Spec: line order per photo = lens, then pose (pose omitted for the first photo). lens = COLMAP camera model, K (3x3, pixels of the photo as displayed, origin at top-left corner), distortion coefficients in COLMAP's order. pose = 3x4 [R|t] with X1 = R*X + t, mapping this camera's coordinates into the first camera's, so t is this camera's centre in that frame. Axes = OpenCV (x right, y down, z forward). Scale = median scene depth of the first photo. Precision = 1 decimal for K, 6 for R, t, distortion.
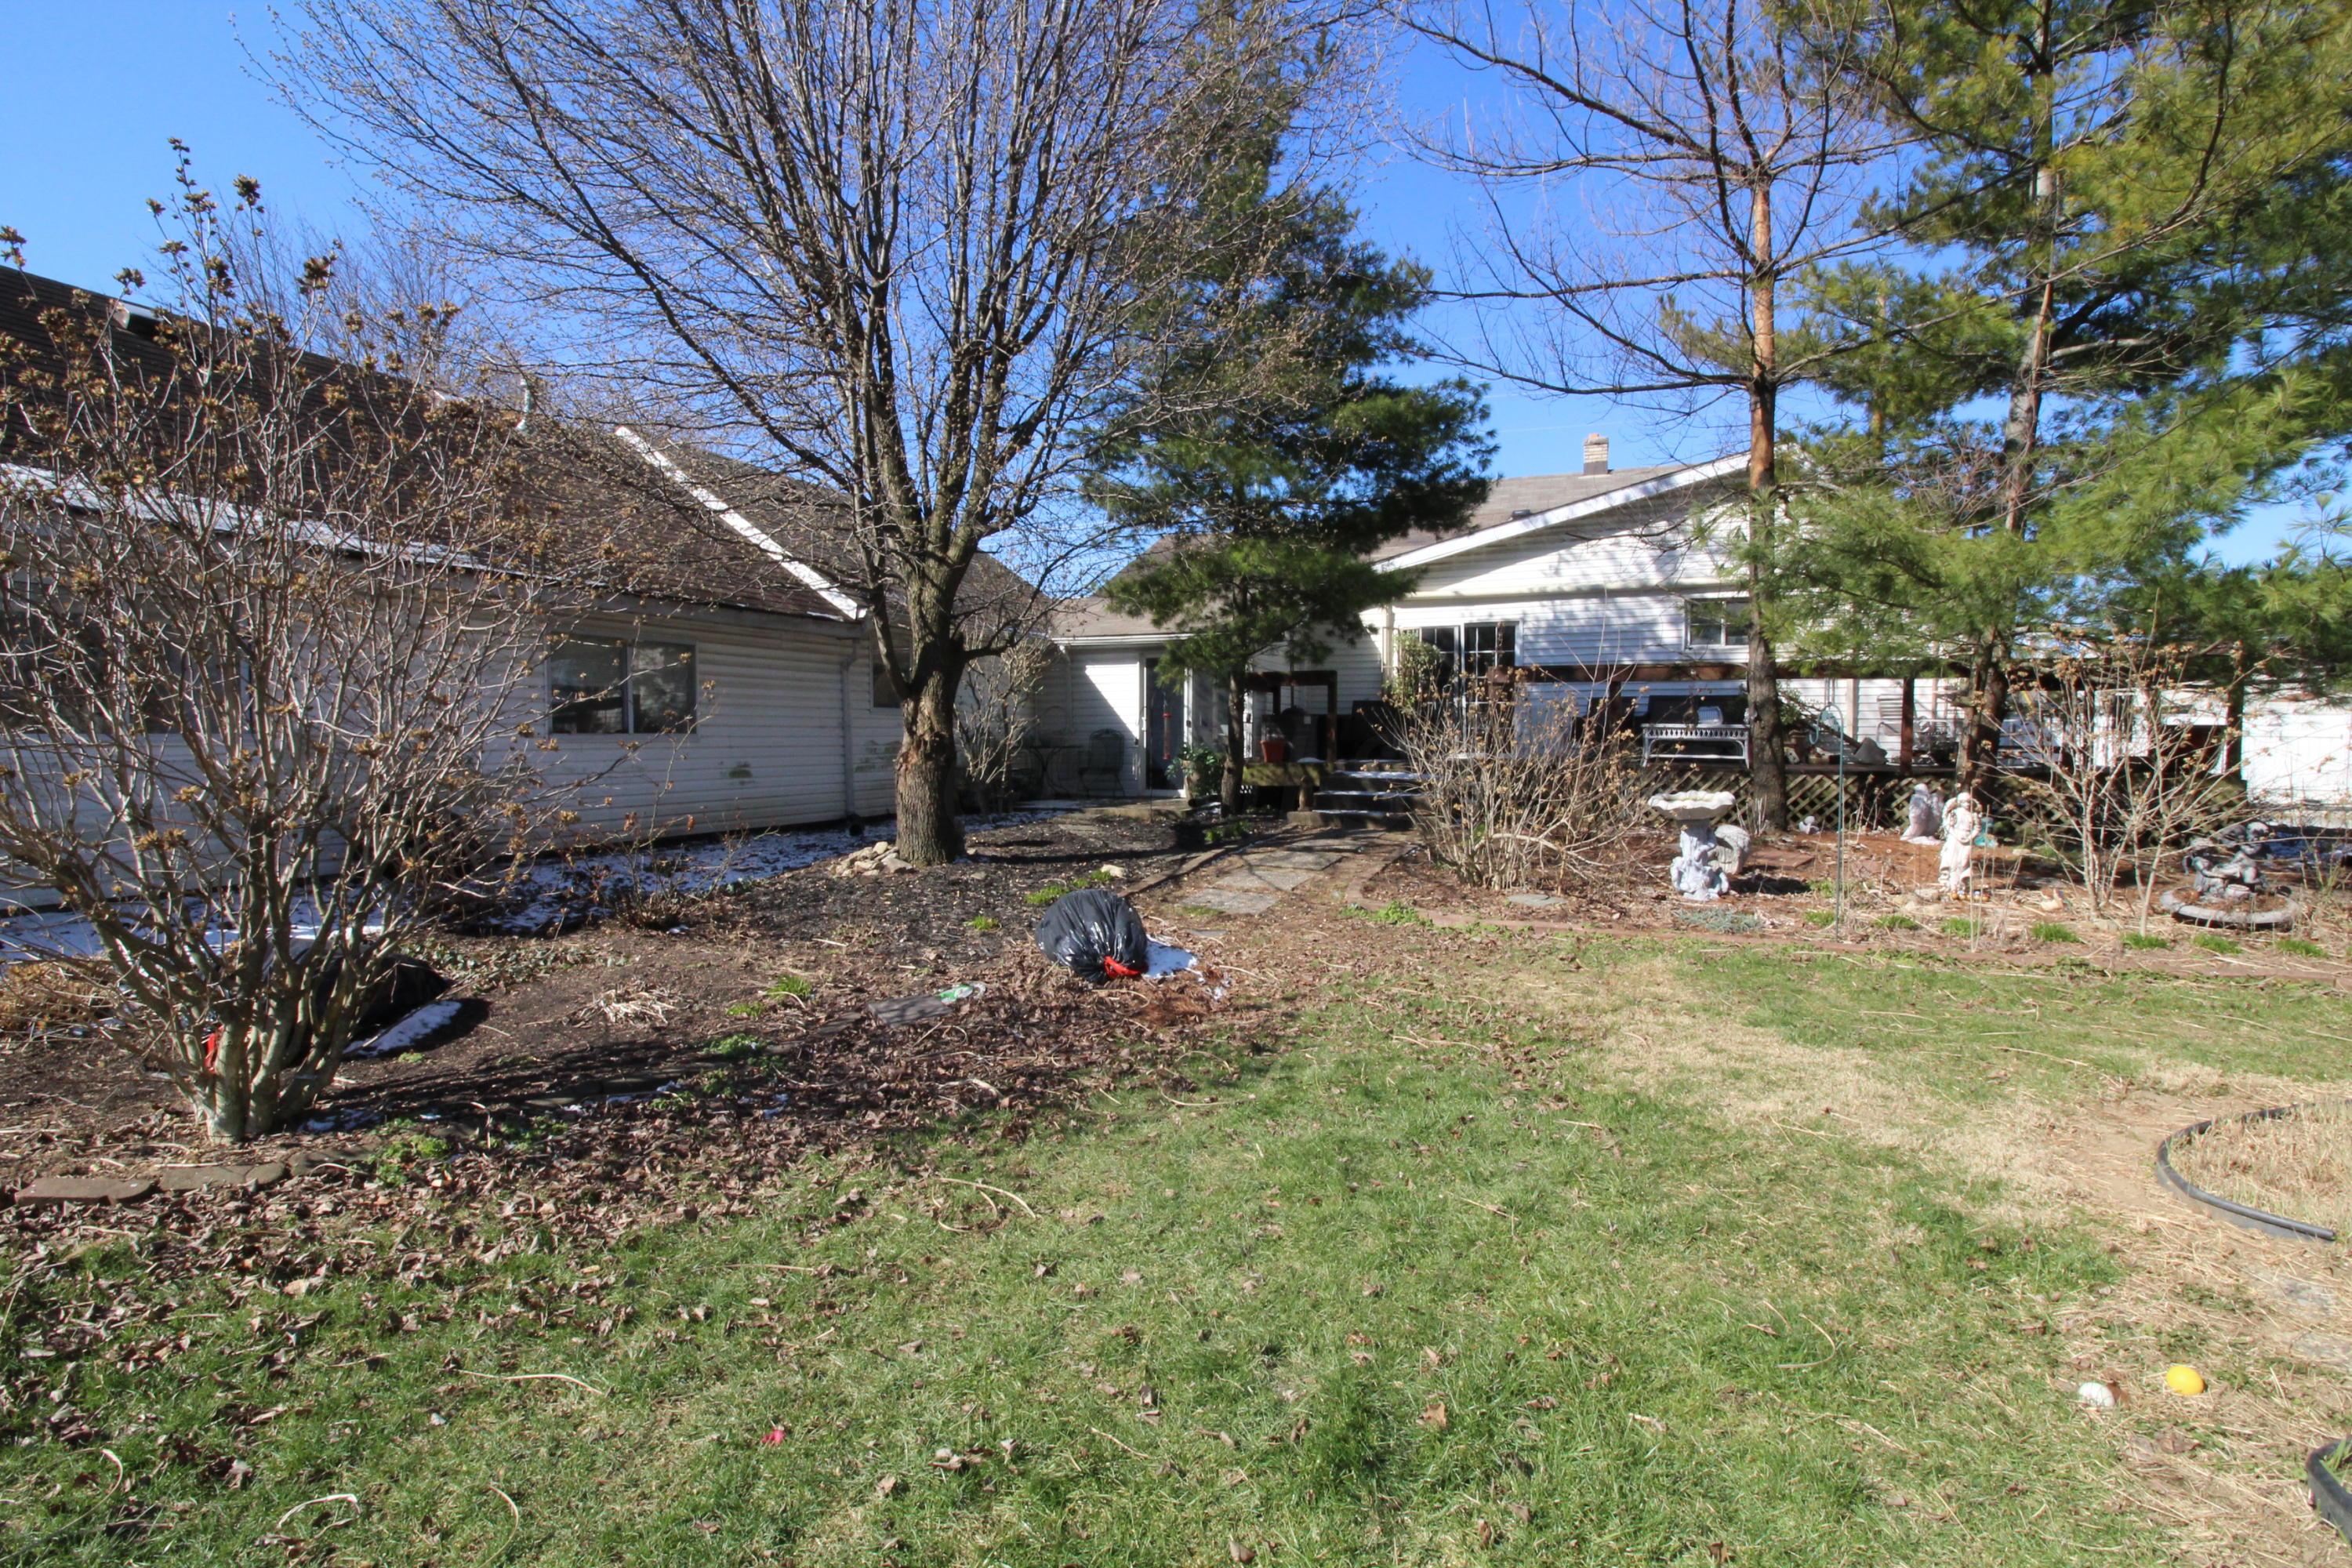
lens RADIAL K [[1078.4, 0, 1171.7], [0, 1078.4, 779.0], [0, 0, 1]] dist [-0.002769, -0.000775]
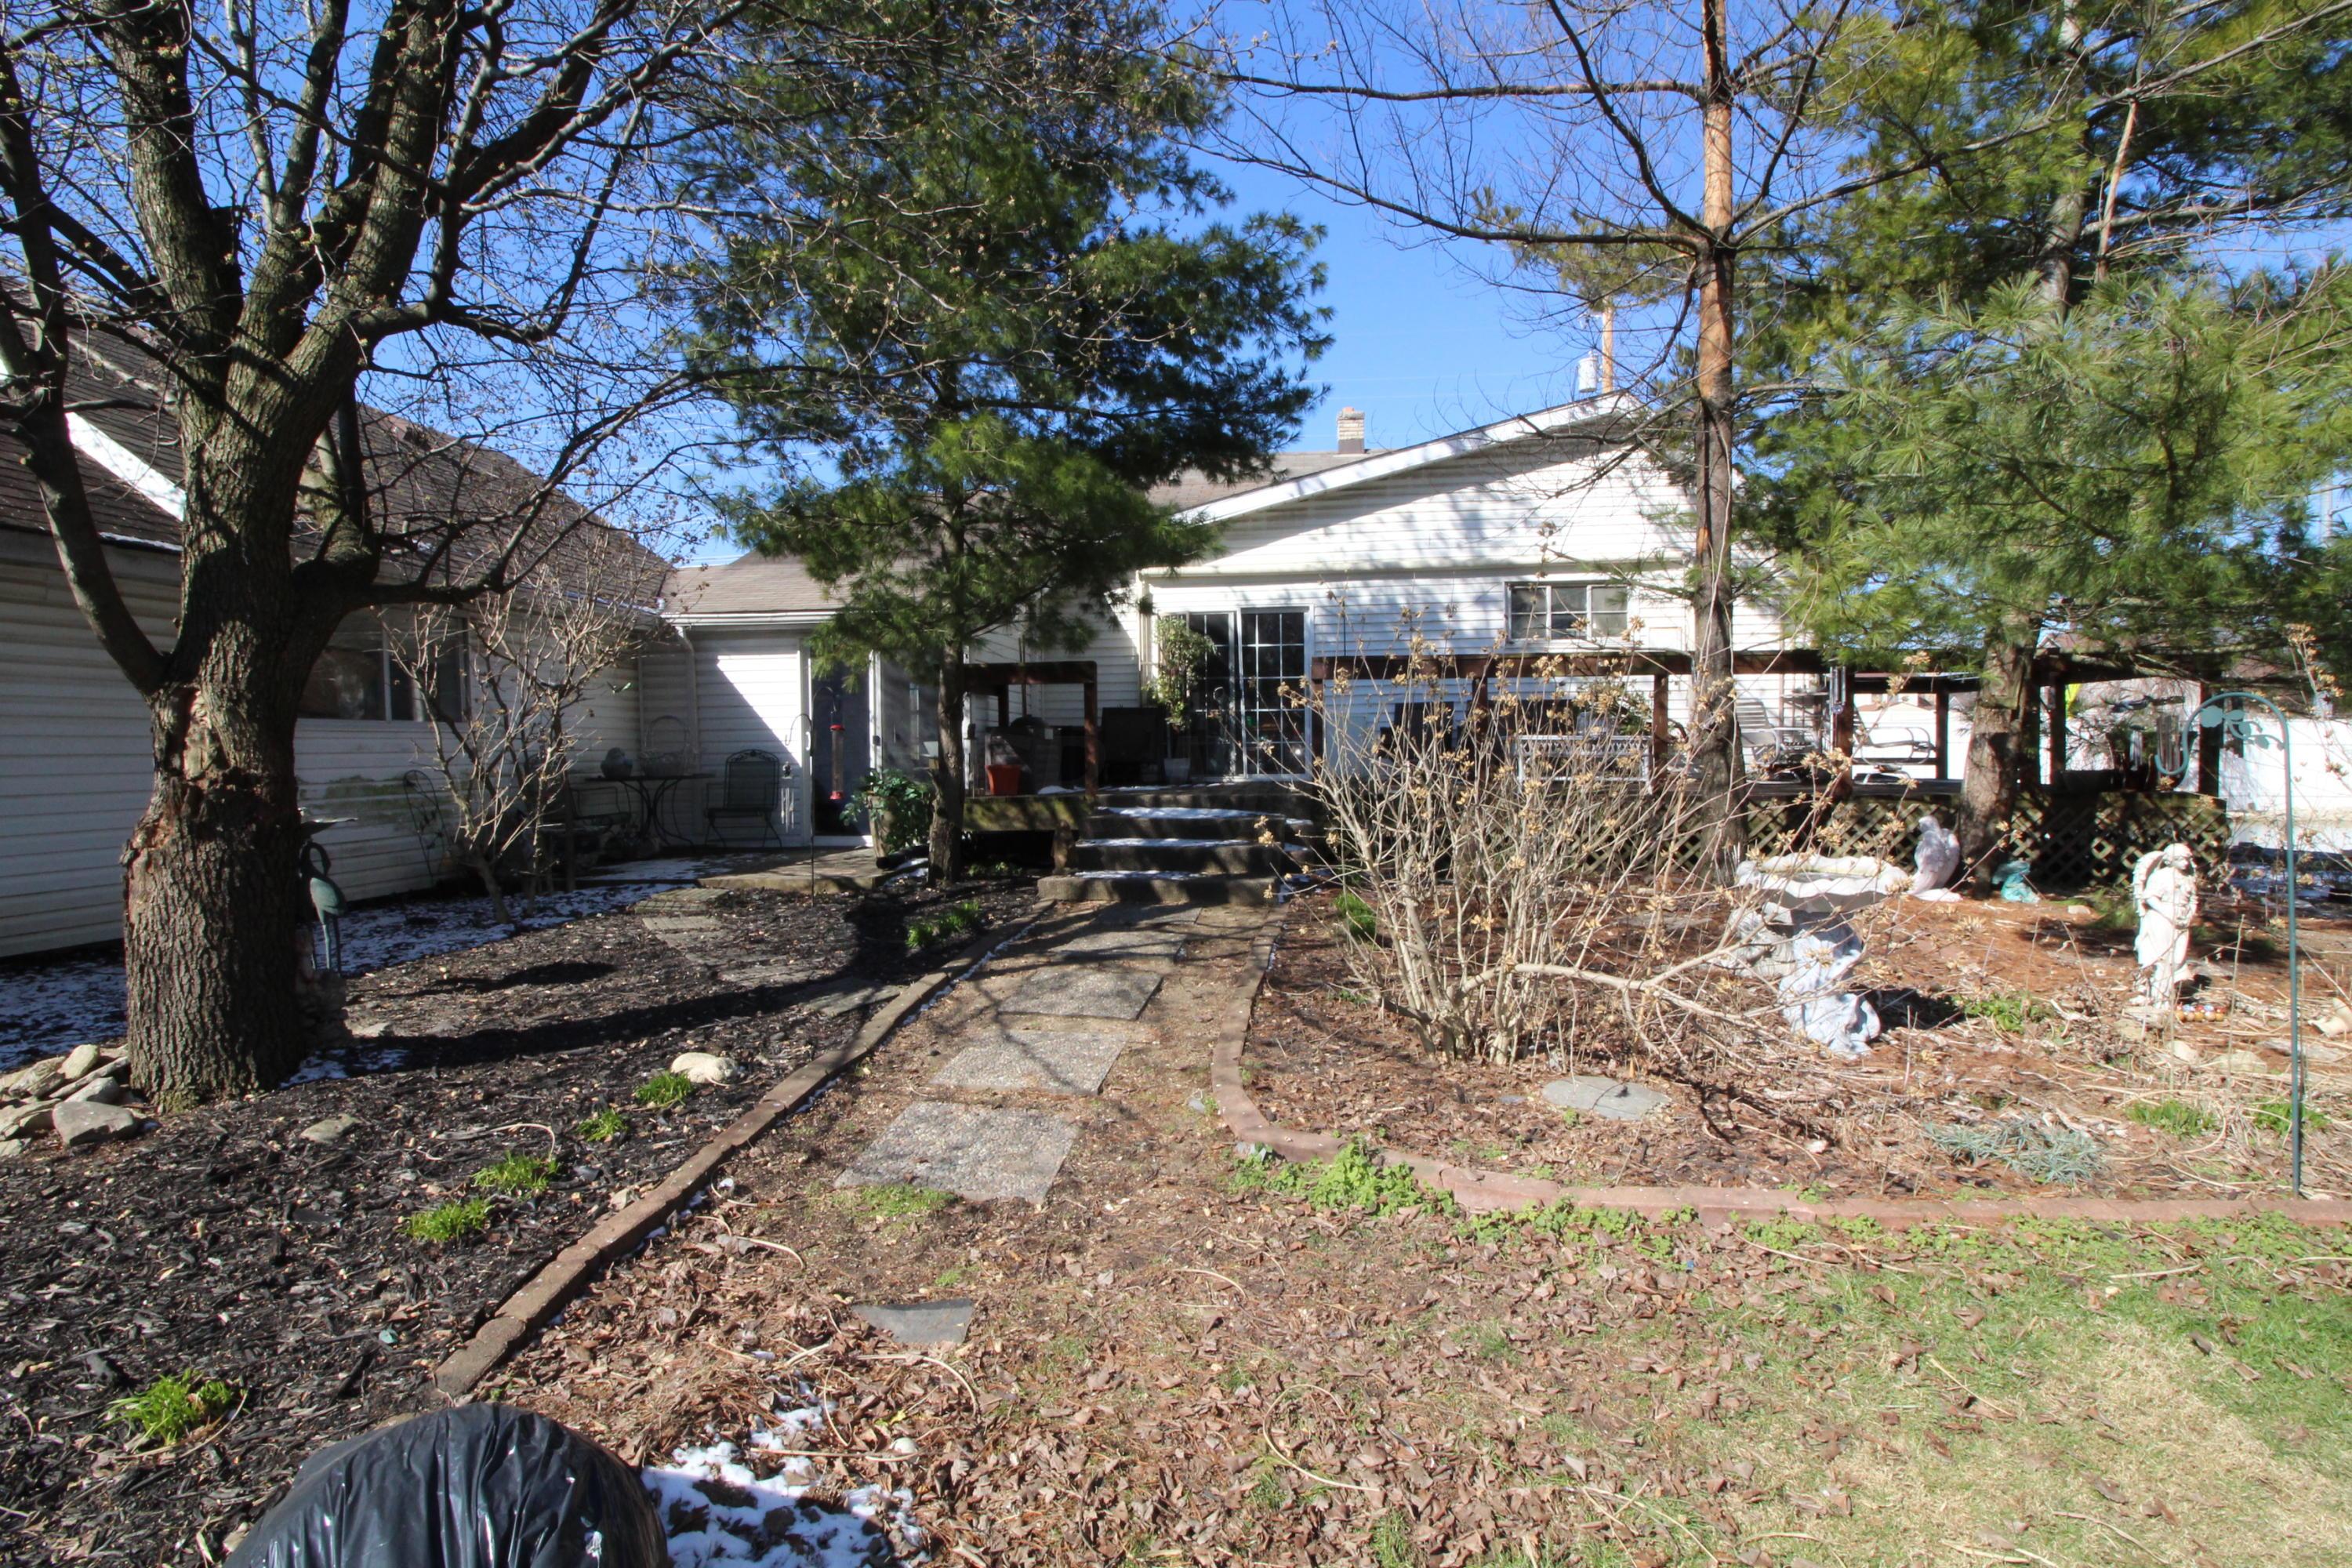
lens RADIAL K [[1078.4, 0, 1173.2], [0, 1078.4, 788.8], [0, 0, 1]] dist [-0.002769, -0.000775]
pose [[0.960887, -0.020987, 0.276143, 0.008475], [0.021917, 0.999760, -0.000282, -0.018246], [-0.276071, 0.006323, 0.961116, 0.329654]]
